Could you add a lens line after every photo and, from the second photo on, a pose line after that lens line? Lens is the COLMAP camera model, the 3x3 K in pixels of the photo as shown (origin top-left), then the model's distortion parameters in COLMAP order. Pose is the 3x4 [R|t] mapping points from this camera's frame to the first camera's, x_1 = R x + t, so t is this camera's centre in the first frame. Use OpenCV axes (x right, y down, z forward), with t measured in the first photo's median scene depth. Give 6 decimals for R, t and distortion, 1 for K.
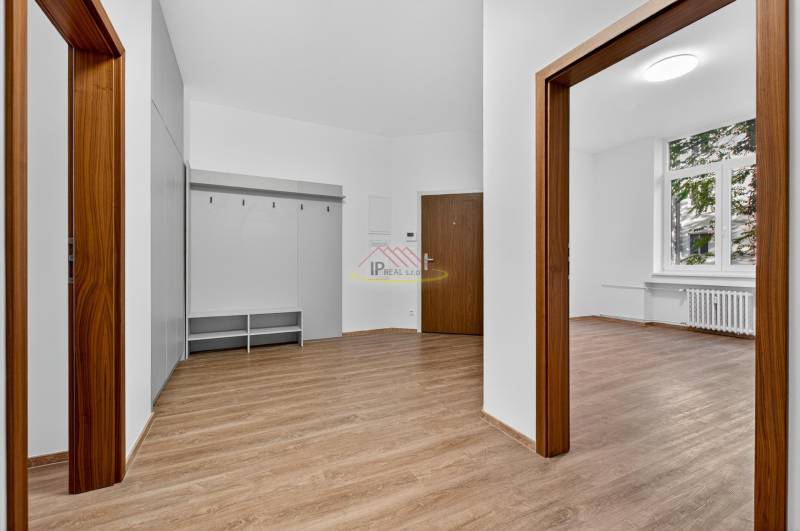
lens RADIAL K [[354.7, 0, 400.0], [0, 354.7, 265.5], [0, 0, 1]] dist [-0.000194, -0.000252]
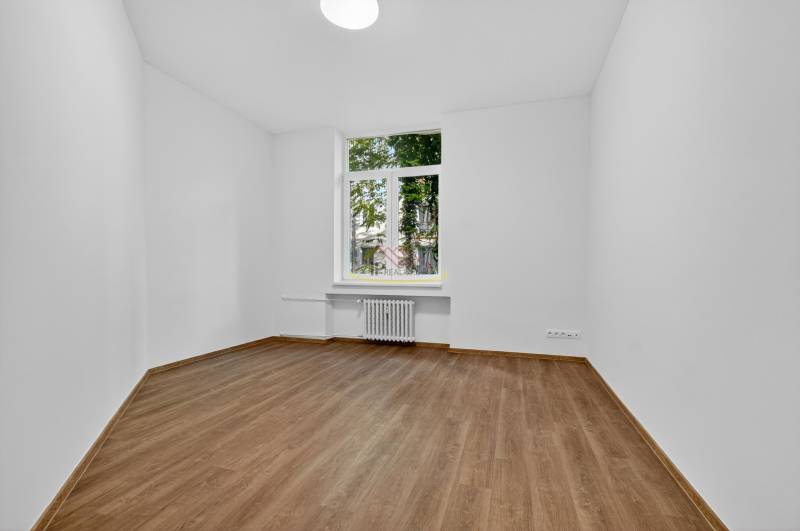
lens RADIAL K [[354.7, 0, 400.0], [0, 354.7, 265.5], [0, 0, 1]] dist [-0.000194, -0.000252]
pose [[0.698899, 0.015252, 0.715058, 0.208274], [0.003595, 0.999685, -0.024837, 0.000689], [-0.715211, 0.019929, 0.698624, 0.279057]]
